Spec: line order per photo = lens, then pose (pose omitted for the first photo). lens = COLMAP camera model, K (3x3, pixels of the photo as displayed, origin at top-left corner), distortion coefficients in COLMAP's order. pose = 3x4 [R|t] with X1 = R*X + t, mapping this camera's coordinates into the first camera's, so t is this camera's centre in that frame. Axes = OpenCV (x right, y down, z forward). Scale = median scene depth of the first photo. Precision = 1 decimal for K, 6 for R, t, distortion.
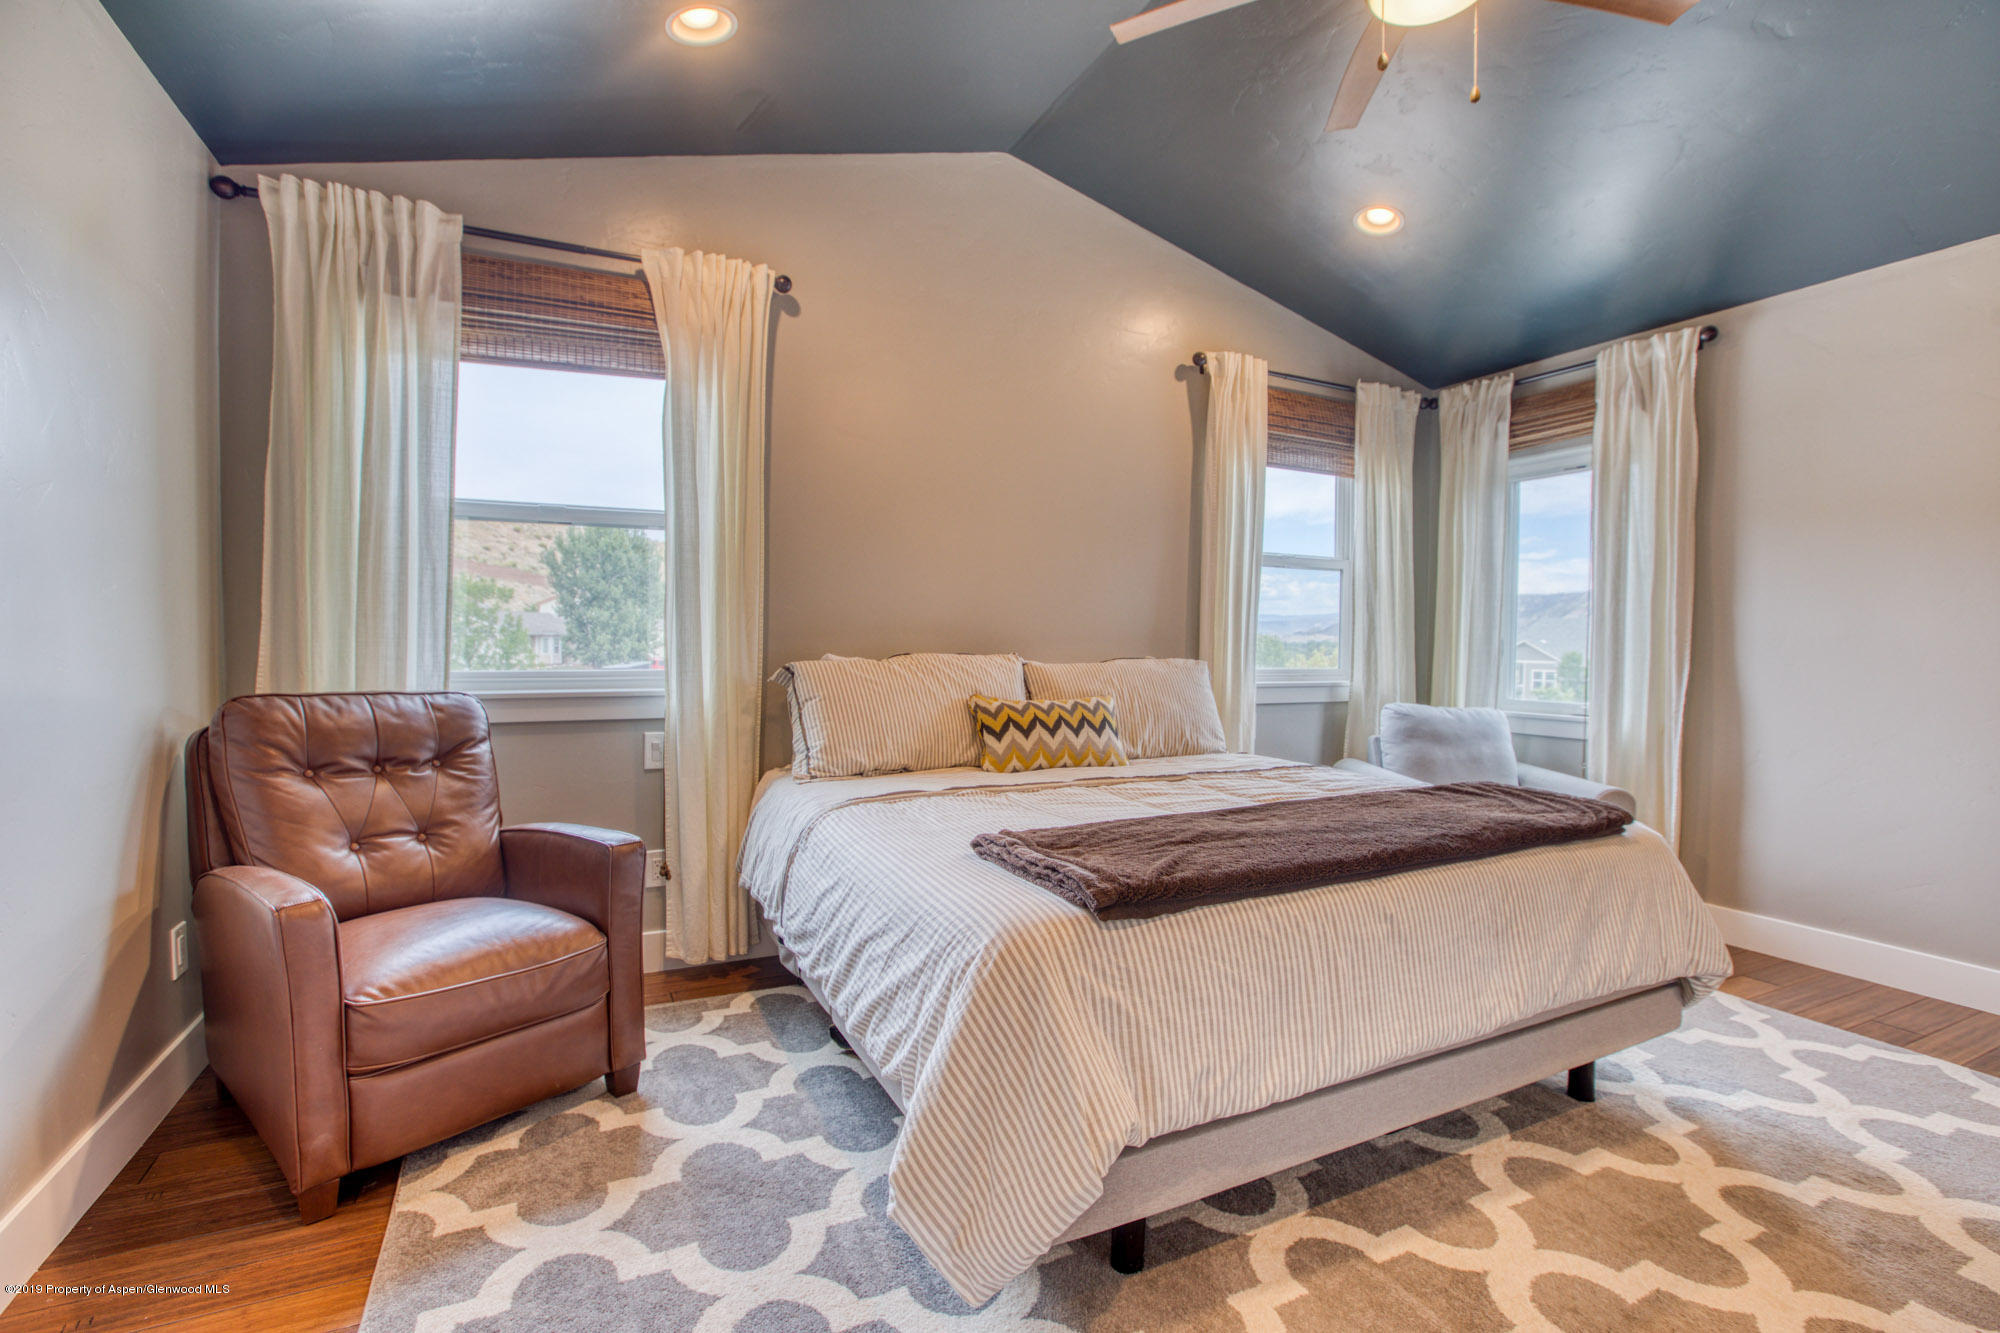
lens RADIAL K [[929.1, 0, 1000.0], [0, 929.1, 666.5], [0, 0, 1]] dist [-0.022107, 0.000823]
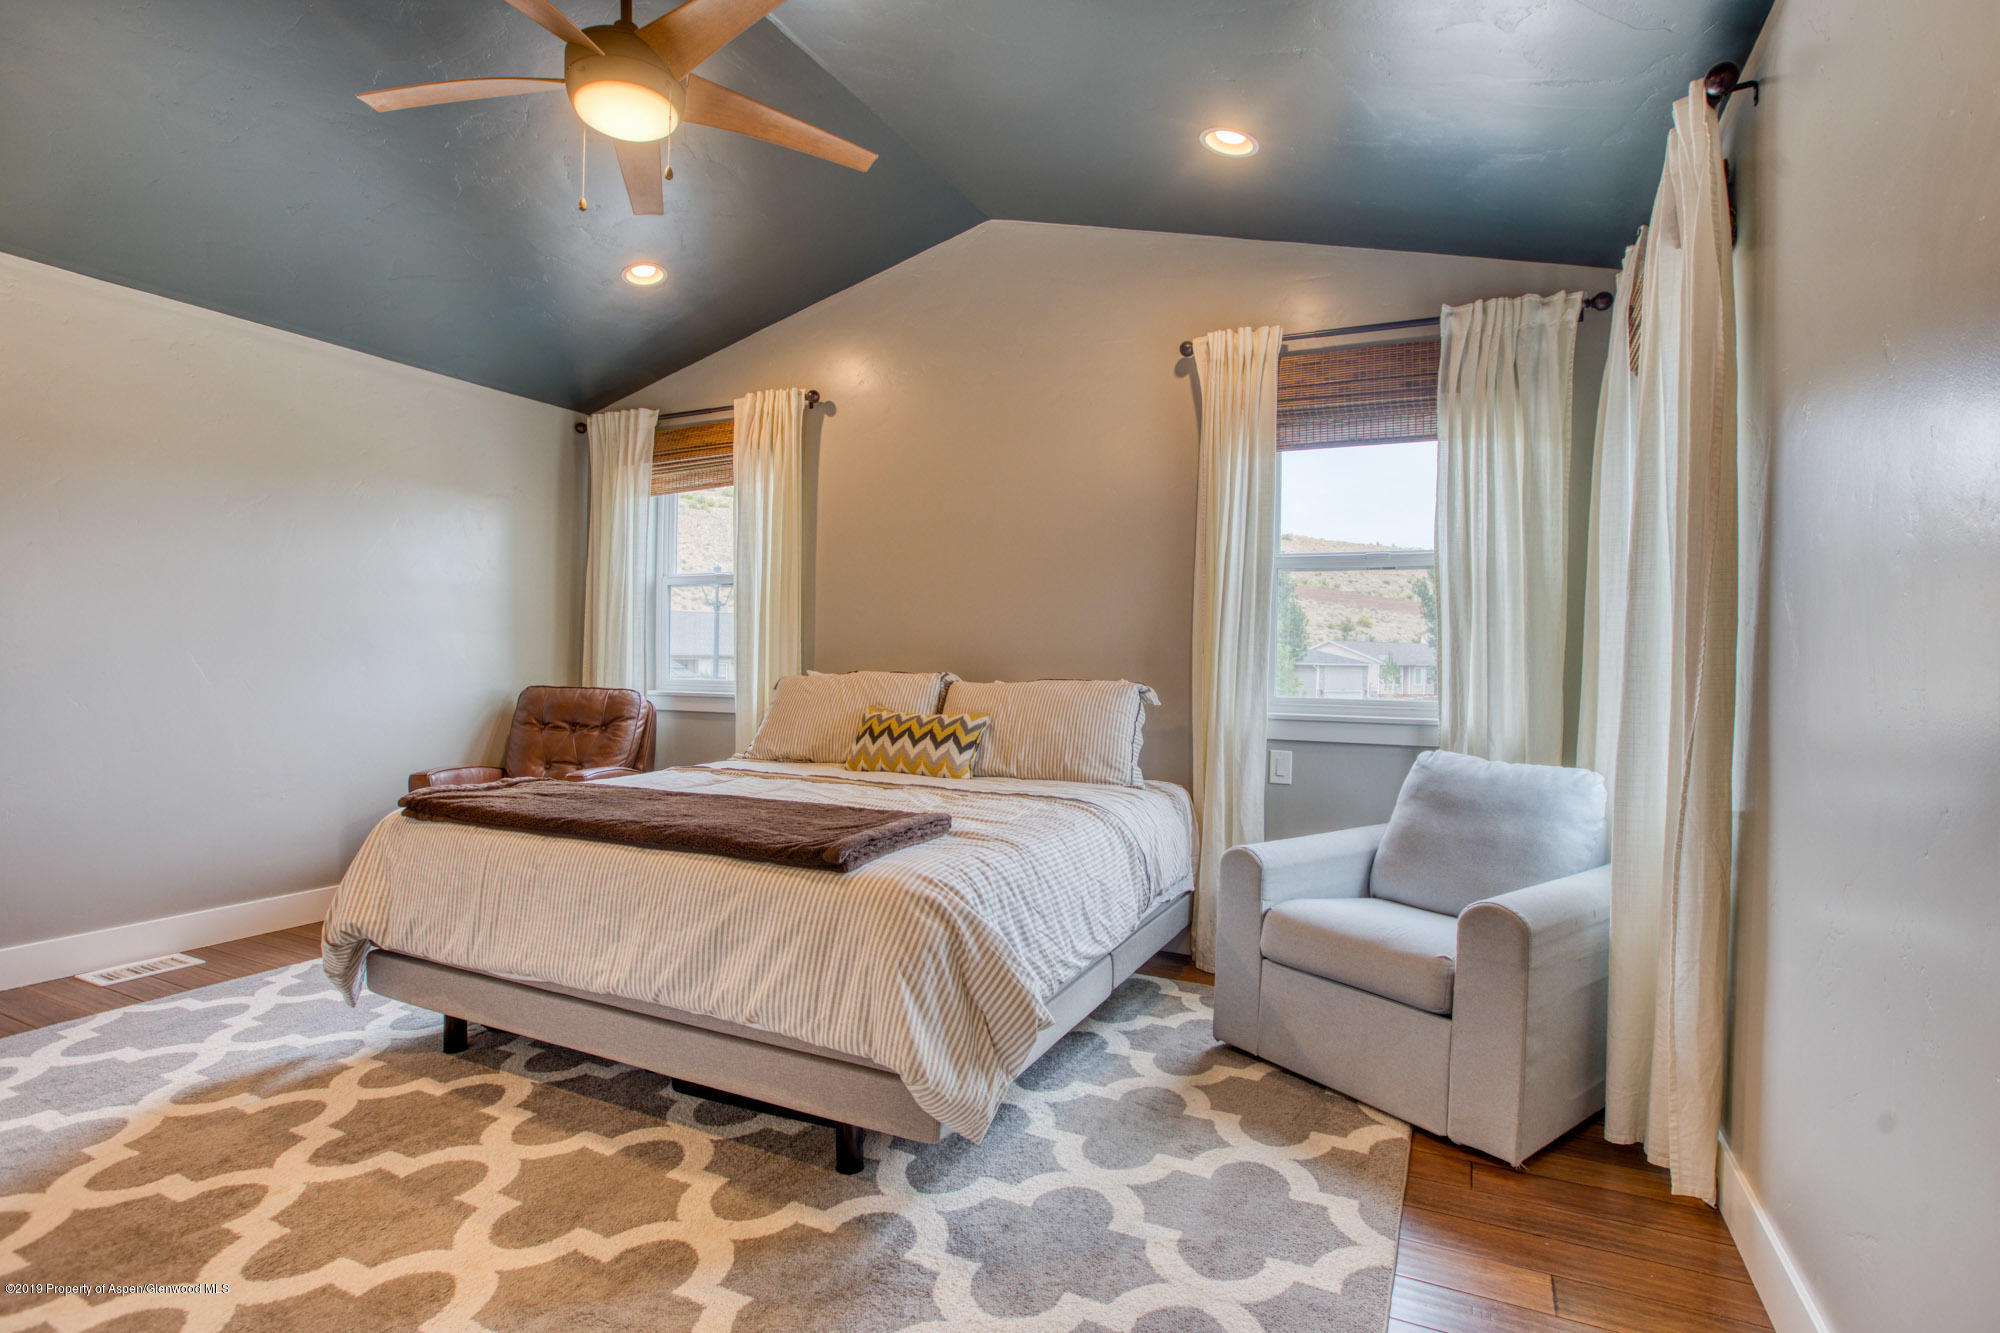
lens RADIAL K [[943.3, 0, 1000.0], [0, 943.3, 666.5], [0, 0, 1]] dist [-0.029309, -0.000250]
pose [[0.620229, 0.003237, -0.784414, 0.957236], [-0.029359, 0.999387, -0.019089, -0.001343], [0.783871, 0.034869, 0.619943, 0.356881]]
